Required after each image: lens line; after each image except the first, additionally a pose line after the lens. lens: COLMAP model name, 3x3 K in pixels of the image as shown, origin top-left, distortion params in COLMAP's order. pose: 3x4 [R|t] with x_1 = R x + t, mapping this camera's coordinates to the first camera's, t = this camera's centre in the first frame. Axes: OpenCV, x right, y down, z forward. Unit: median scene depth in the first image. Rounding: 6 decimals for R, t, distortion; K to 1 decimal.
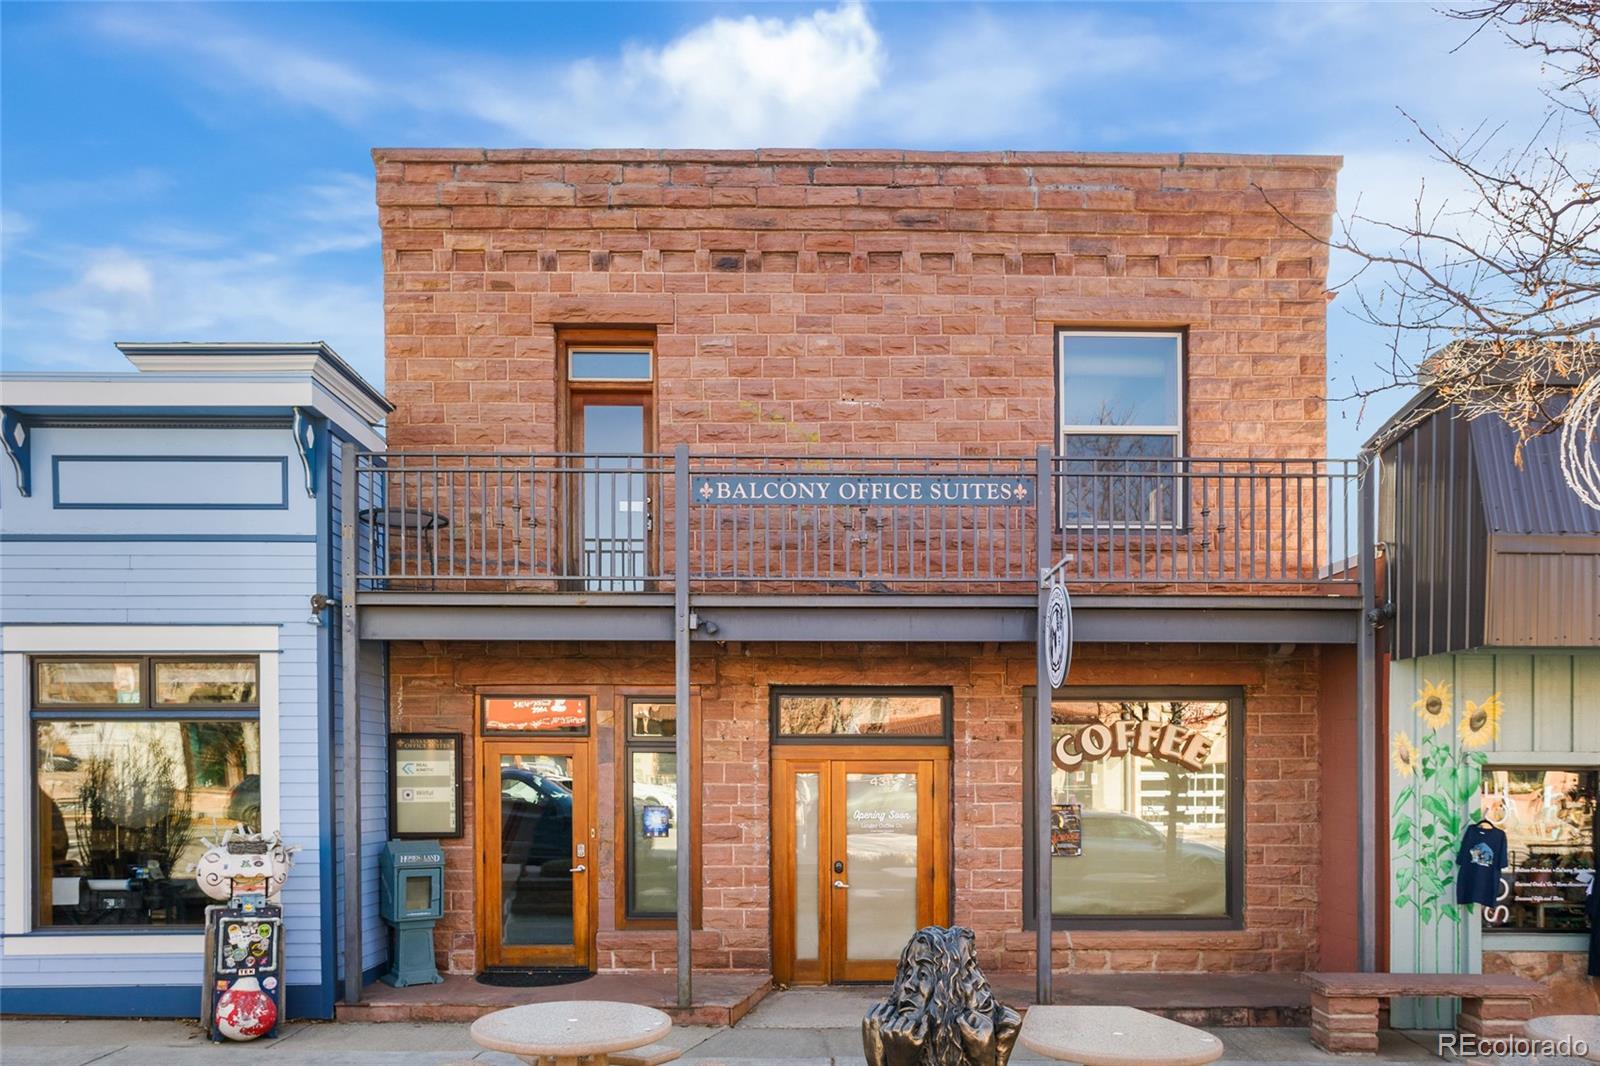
lens RADIAL K [[1205.6, 0, 831.2], [0, 1205.6, 784.7], [0, 0, 1]] dist [-0.005074, -0.002315]
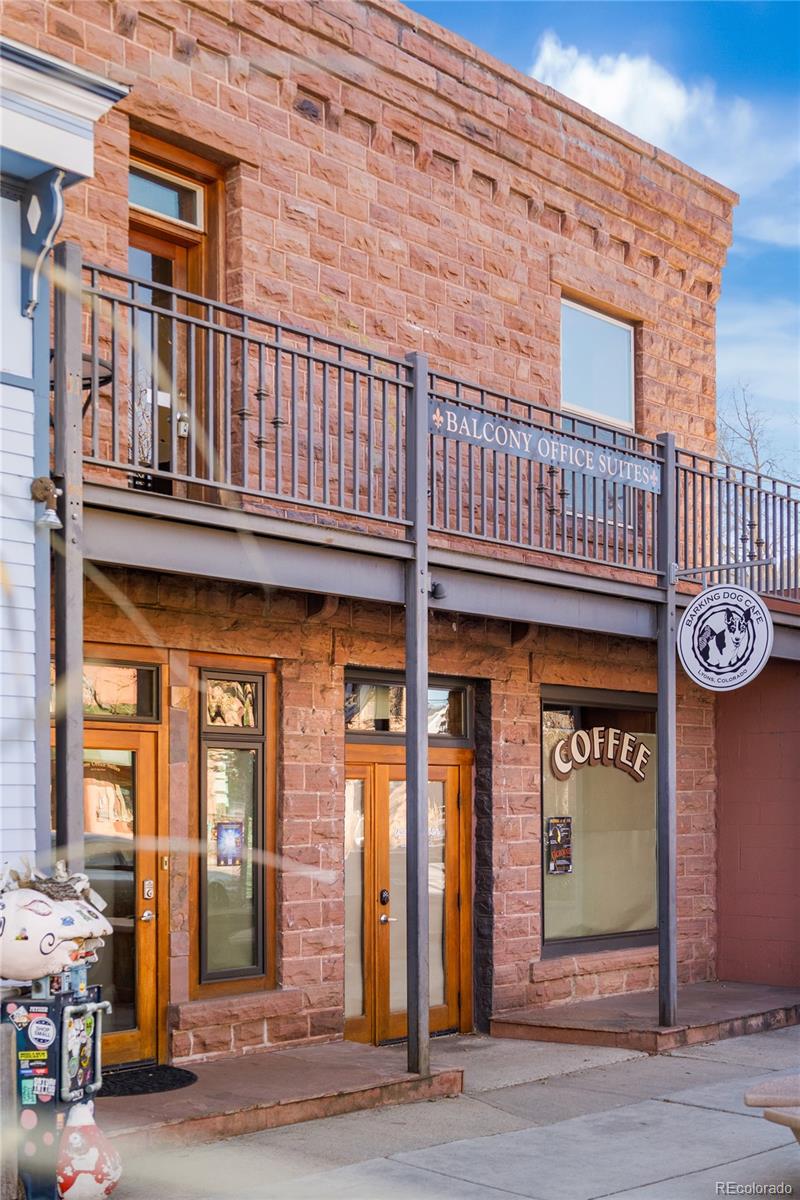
lens RADIAL K [[1598.1, 0, 397.5], [0, 1598.1, 802.2], [0, 0, 1]] dist [0.006231, 0.003099]
pose [[0.682357, -0.002212, 0.731015, -0.780589], [0.013712, 0.999858, -0.009774, 0.015234], [-0.730890, 0.016693, 0.682291, 0.271230]]
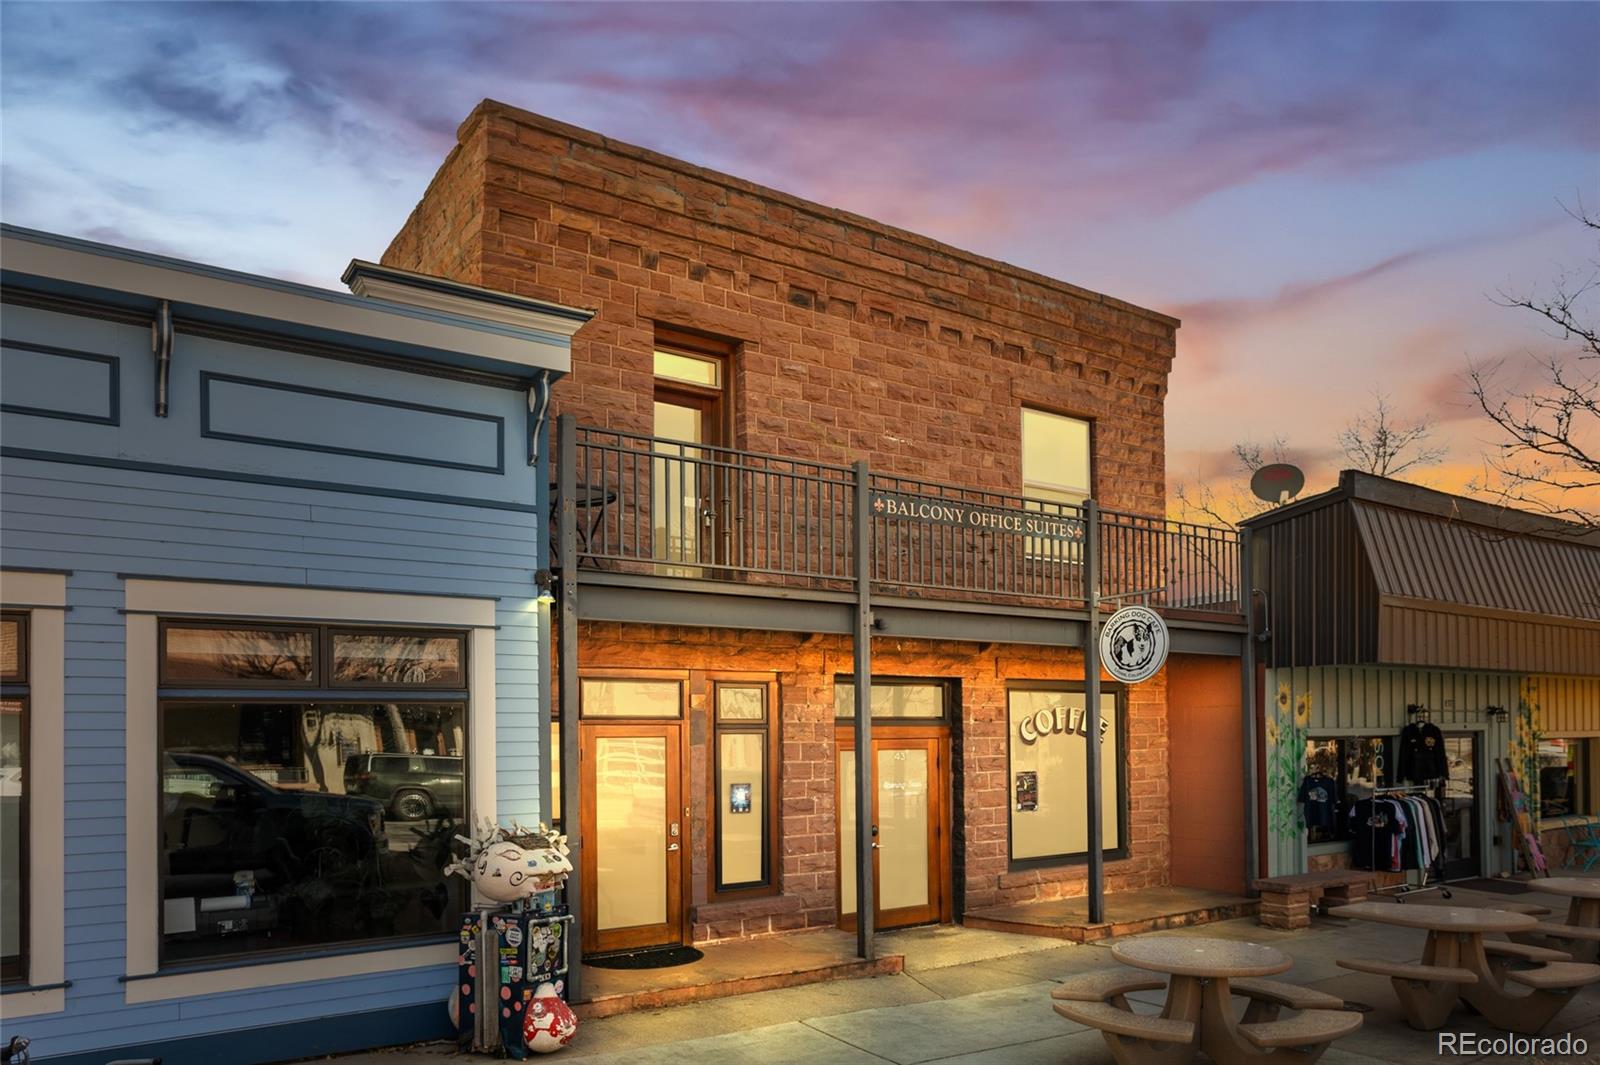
lens RADIAL K [[1062.9, 0, 858.6], [0, 1062.9, 725.3], [0, 0, 1]] dist [-0.000894, 0.000224]
pose [[0.833969, -0.003362, 0.551801, -0.594479], [0.018428, 0.999593, -0.021762, -0.011728], [-0.551503, 0.028318, 0.833692, 0.152372]]
